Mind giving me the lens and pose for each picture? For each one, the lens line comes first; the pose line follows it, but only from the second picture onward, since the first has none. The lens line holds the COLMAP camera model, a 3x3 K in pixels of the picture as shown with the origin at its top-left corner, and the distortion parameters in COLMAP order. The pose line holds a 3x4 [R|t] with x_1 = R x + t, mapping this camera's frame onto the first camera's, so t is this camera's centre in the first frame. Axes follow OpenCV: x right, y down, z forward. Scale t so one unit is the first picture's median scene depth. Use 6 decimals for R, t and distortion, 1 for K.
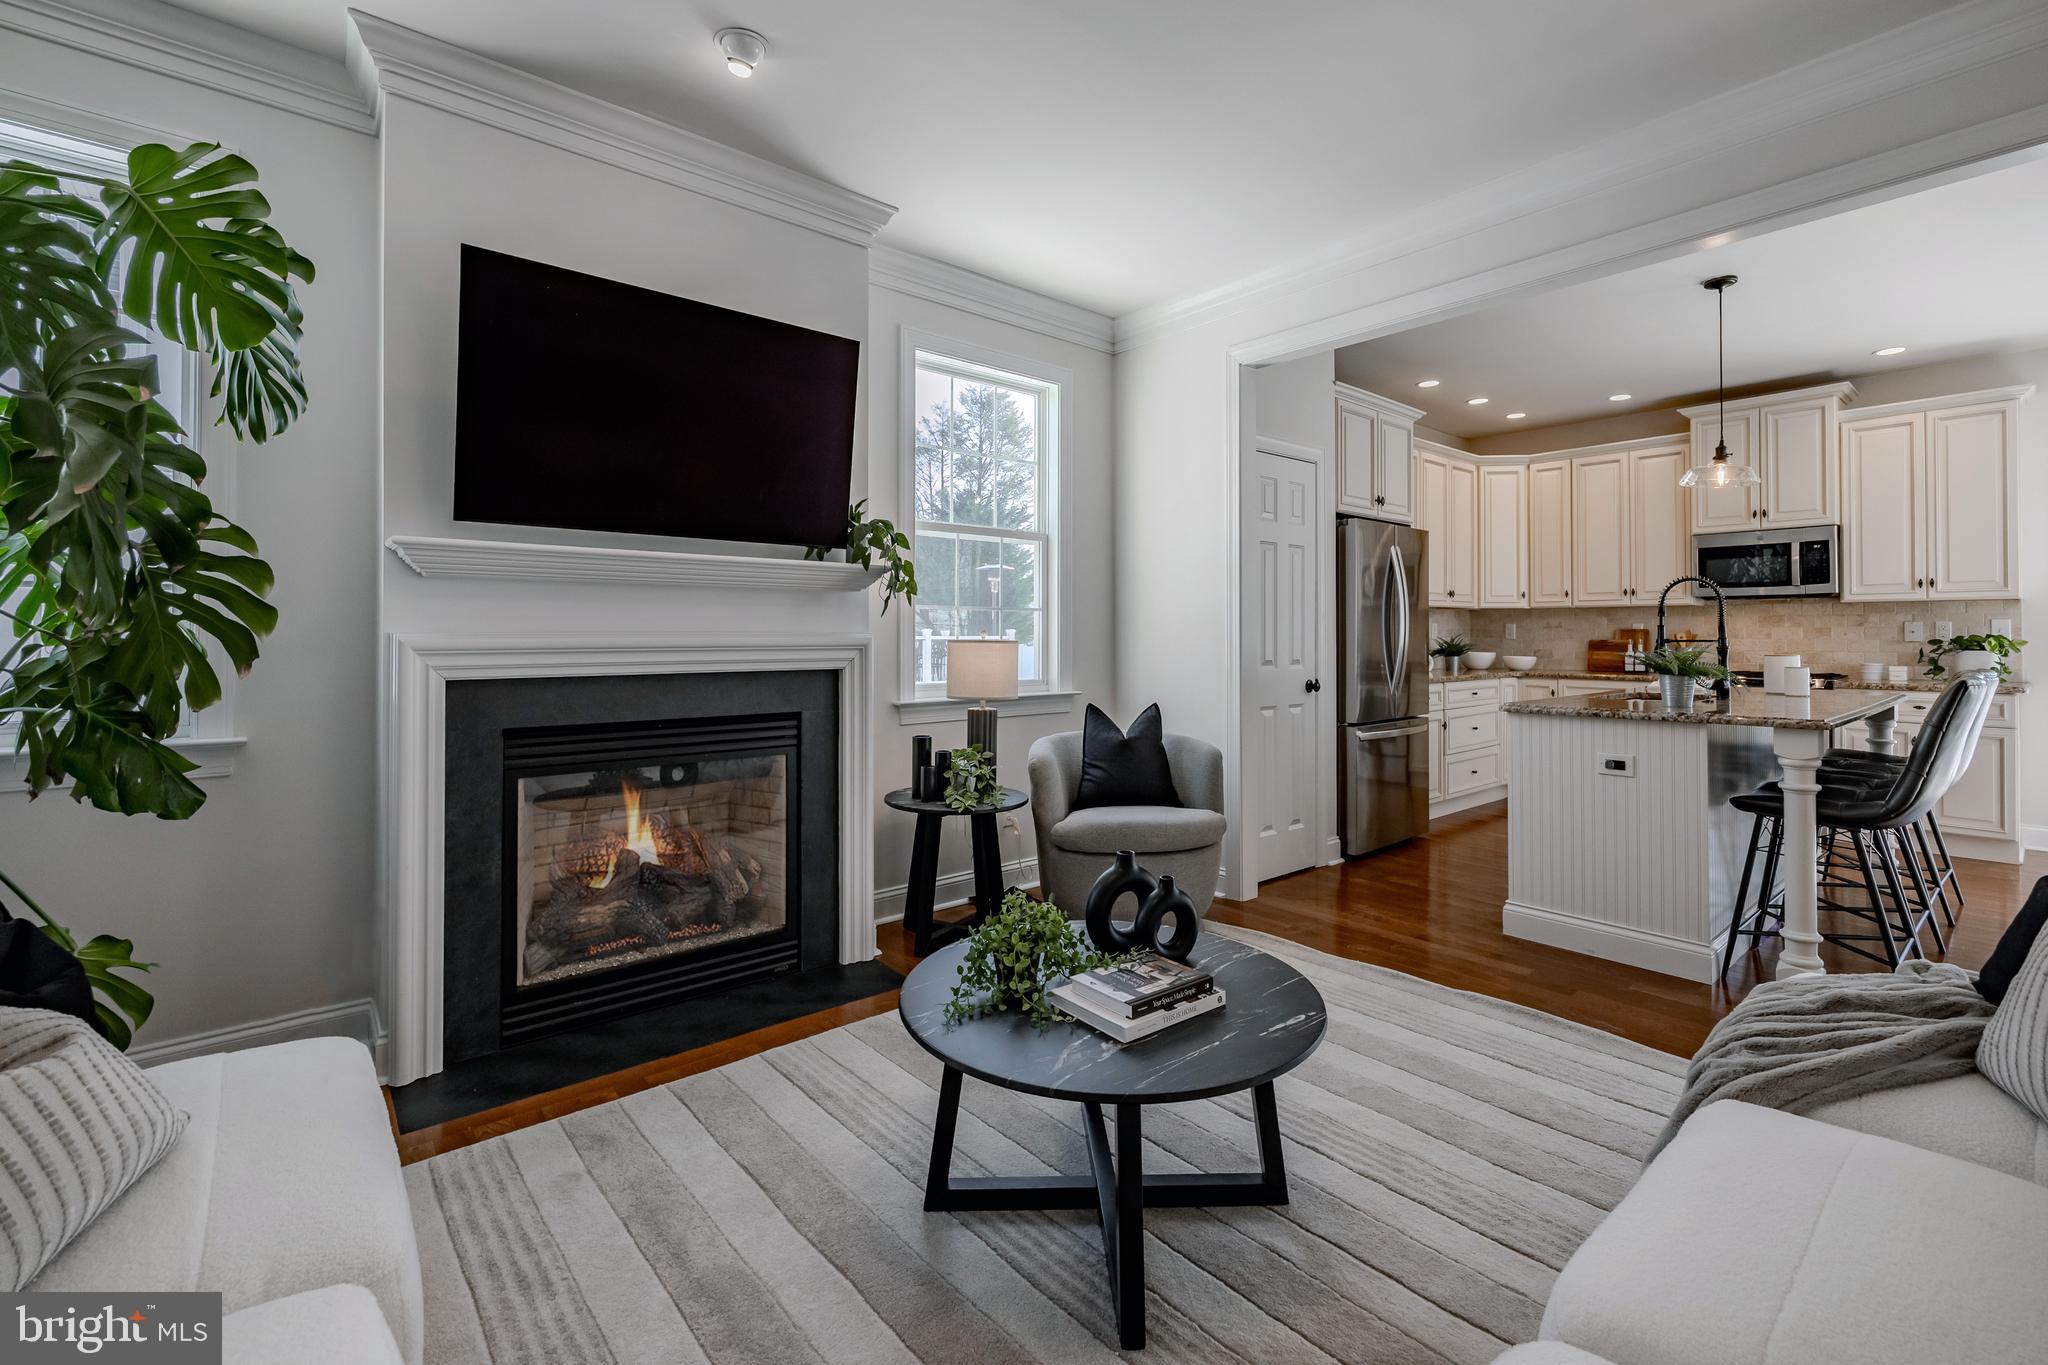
lens RADIAL K [[856.0, 0, 1087.6], [0, 856.0, 619.2], [0, 0, 1]] dist [-0.000709, -0.000099]
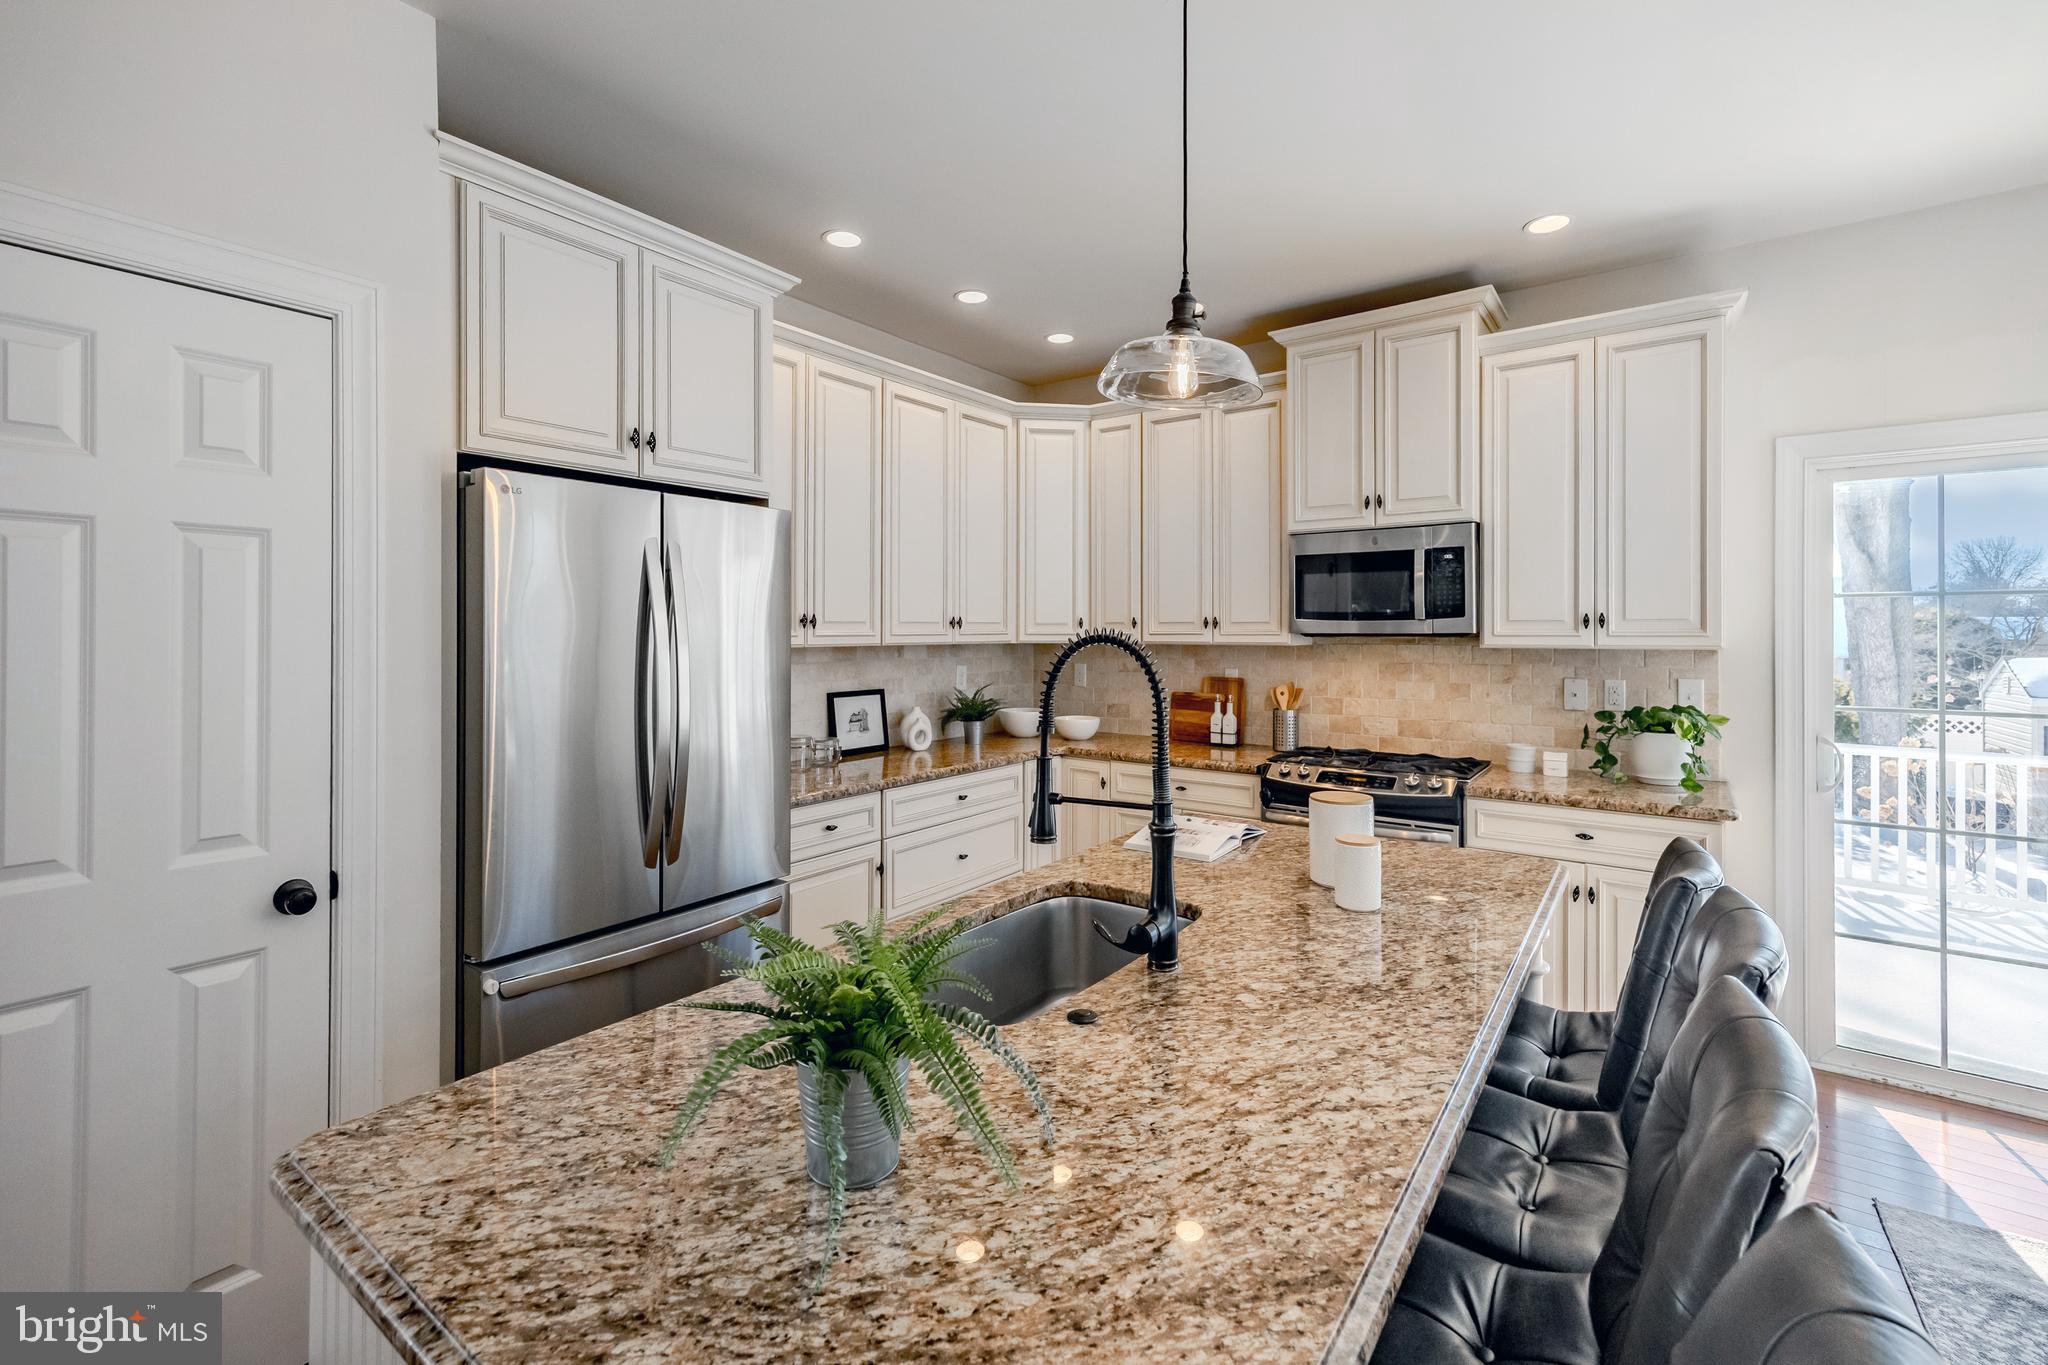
lens RADIAL K [[864.5, 0, 1112.3], [0, 864.5, 629.1], [0, 0, 1]] dist [0.006185, 0.000290]
pose [[0.960758, -0.004563, 0.277352, 0.617724], [0.000531, 0.999893, 0.014612, -0.058213], [-0.277389, -0.013891, 0.960657, 0.646890]]
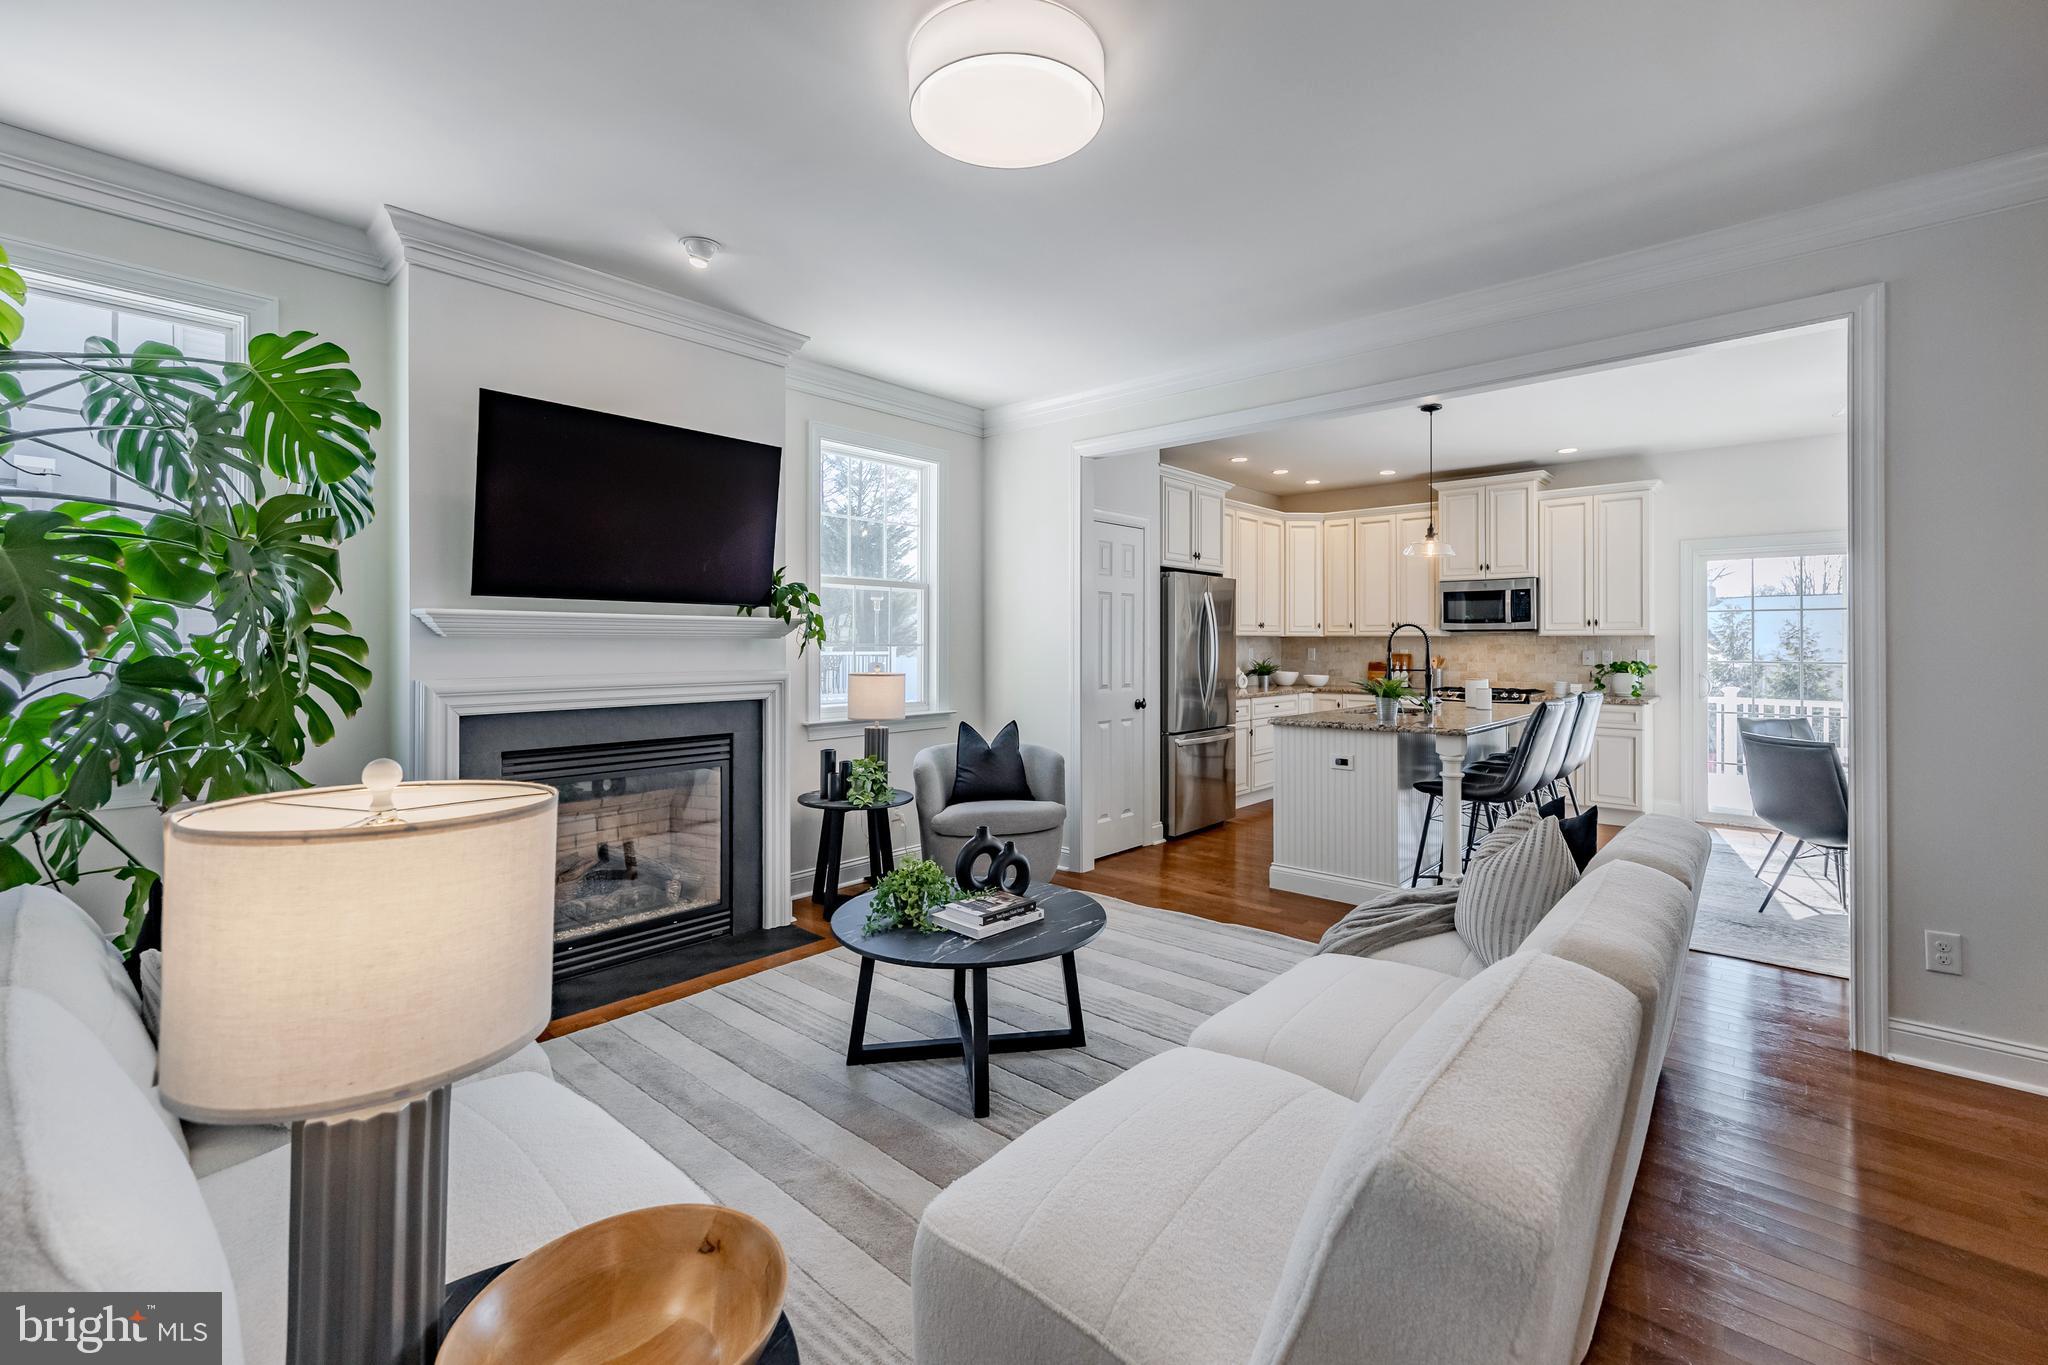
lens RADIAL K [[816.9, 0, 1080.2], [0, 816.9, 642.0], [0, 0, 1]] dist [0.017274, -0.000084]
pose [[0.990426, 0.000984, 0.138040, 0.007605], [-0.002927, 0.999899, 0.013872, -0.035052], [-0.138013, -0.014144, 0.990329, -0.214231]]
